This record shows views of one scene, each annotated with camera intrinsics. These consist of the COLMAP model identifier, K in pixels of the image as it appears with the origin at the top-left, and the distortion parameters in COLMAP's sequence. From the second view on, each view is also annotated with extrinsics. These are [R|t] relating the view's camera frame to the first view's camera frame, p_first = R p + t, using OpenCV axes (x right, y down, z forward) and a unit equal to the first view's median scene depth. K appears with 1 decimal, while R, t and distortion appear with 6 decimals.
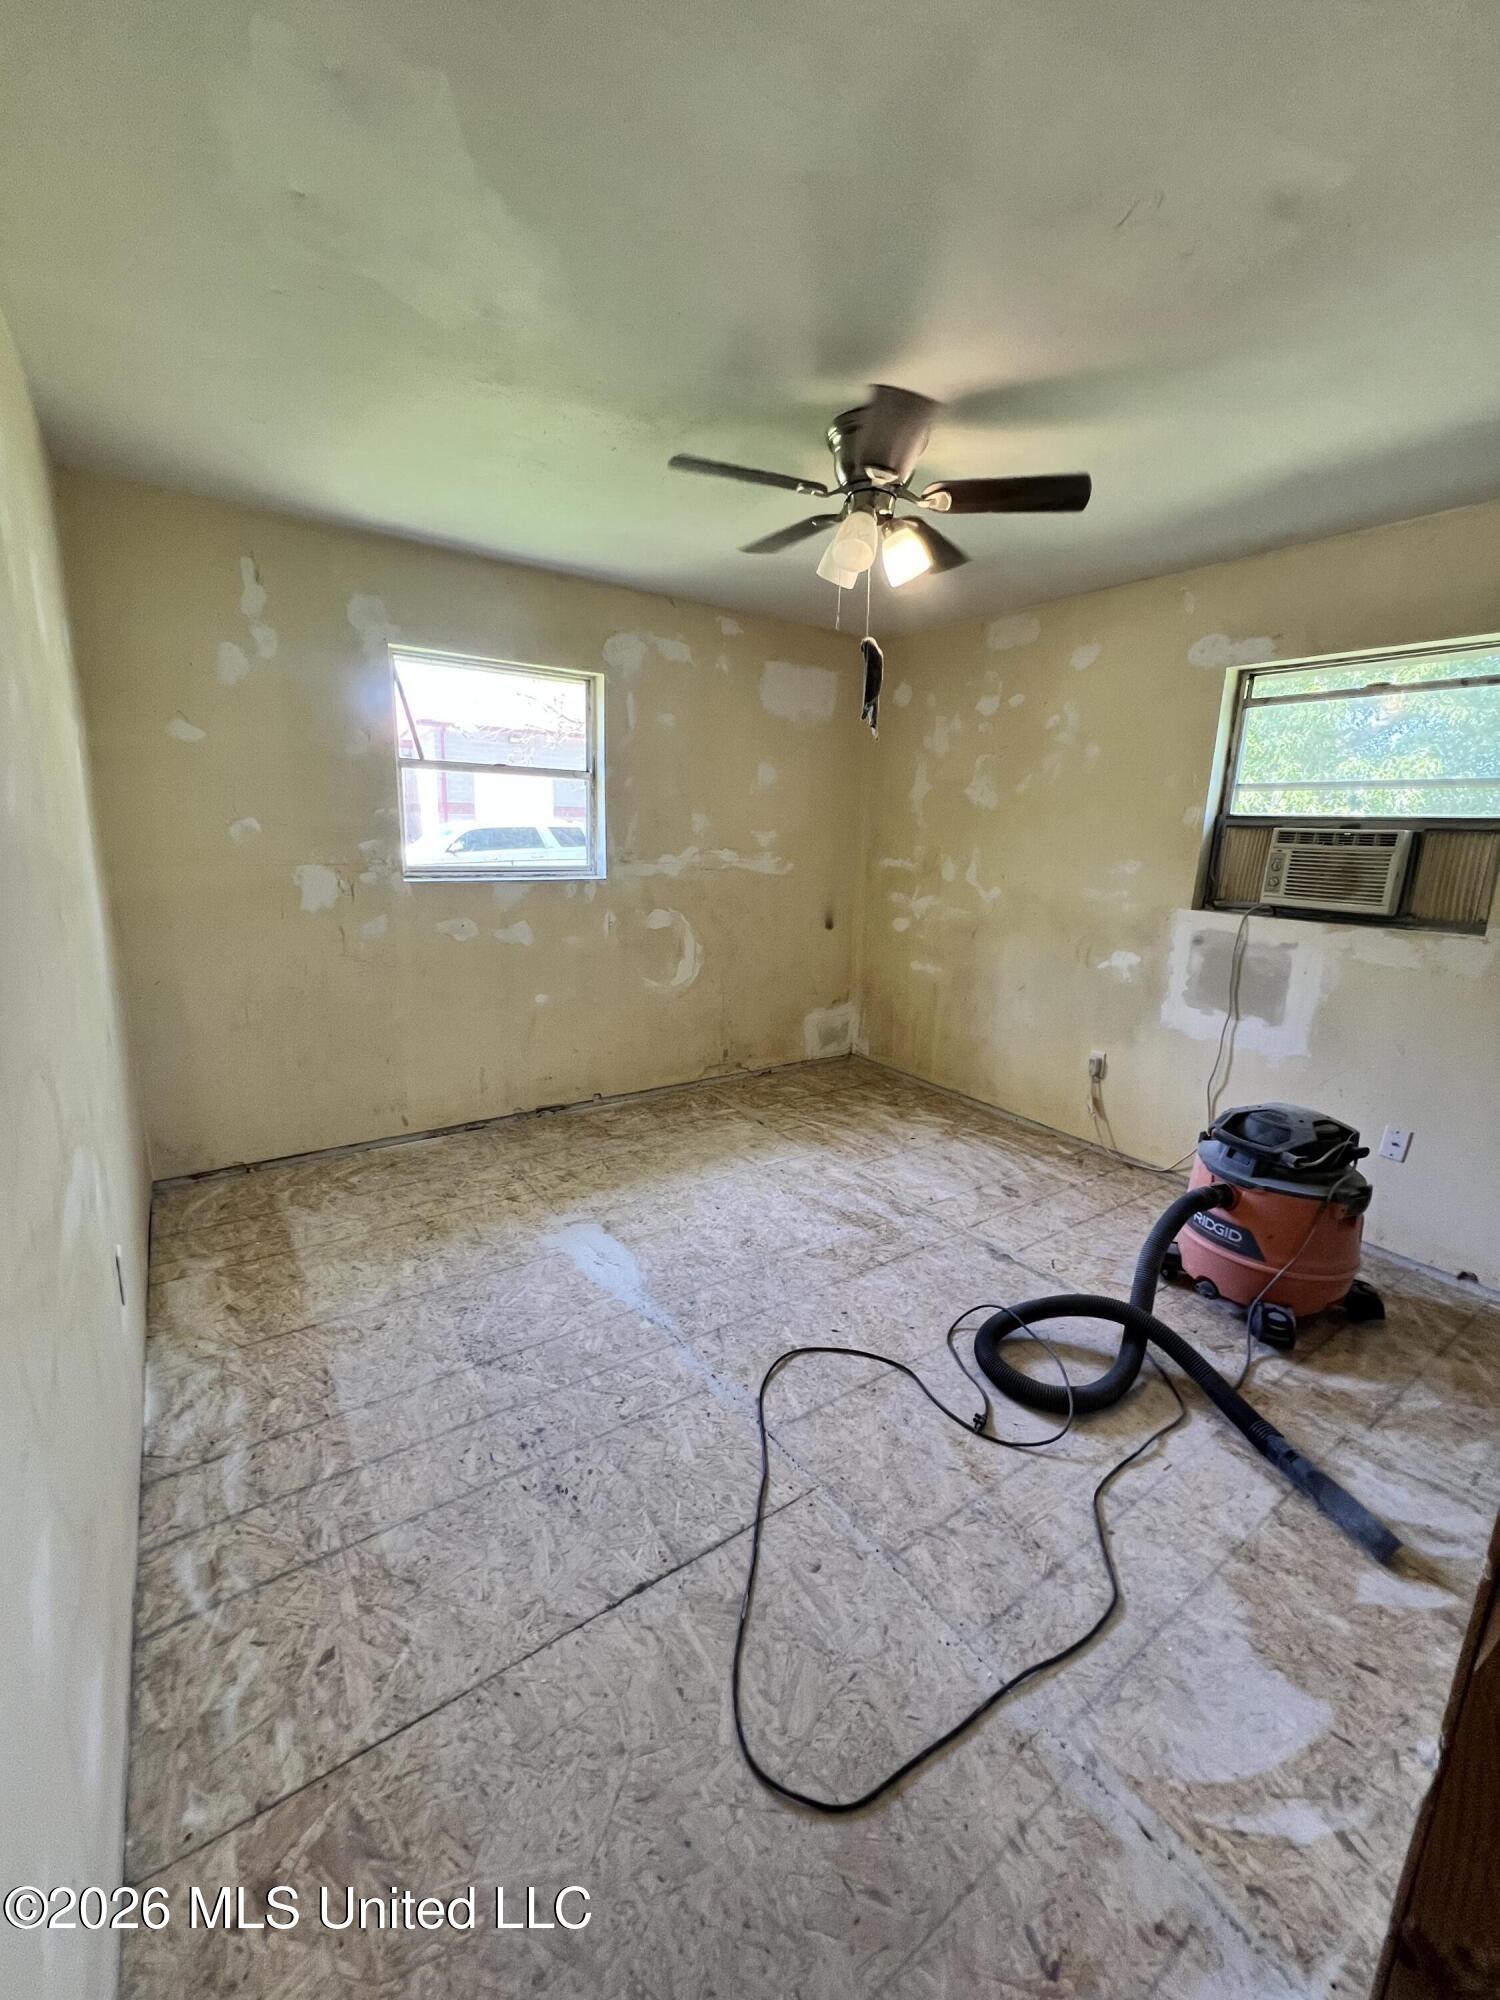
lens RADIAL K [[805.2, 0, 749.9], [0, 805.2, 997.2], [0, 0, 1]] dist [0.011170, 0.000136]
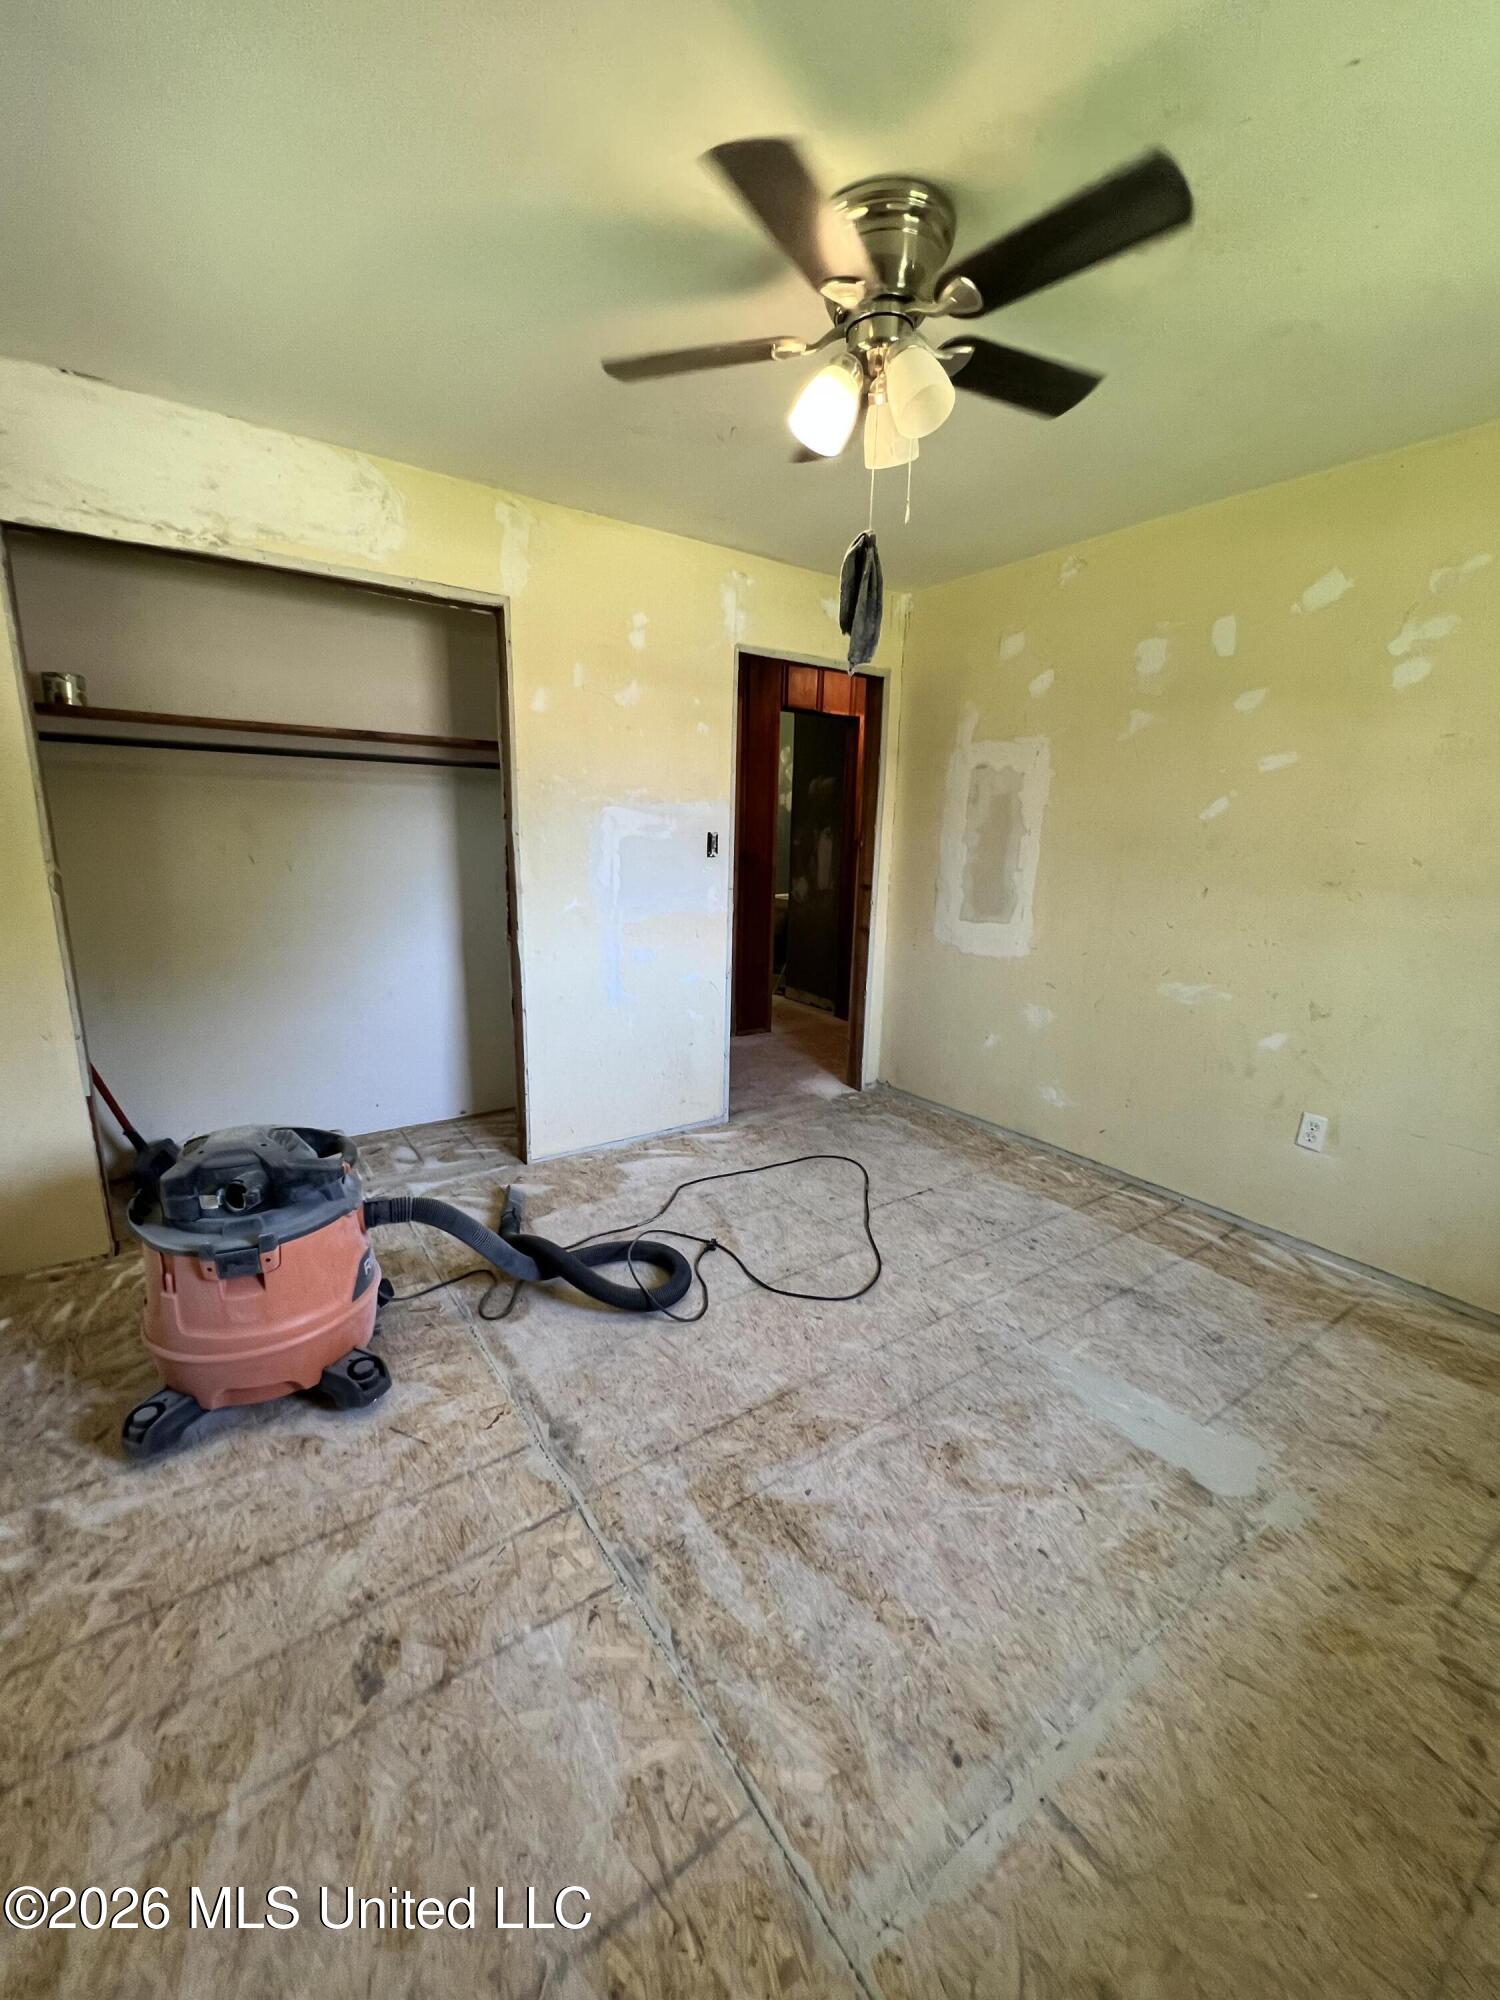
lens RADIAL K [[805.5, 0, 752.1], [0, 805.5, 1000.2], [0, 0, 1]] dist [-0.000170, 0.000778]
pose [[-0.998339, -0.054670, -0.018162, 0.219568], [-0.057246, 0.906219, 0.418915, -0.328045], [-0.006443, 0.419259, -0.907844, 1.682093]]
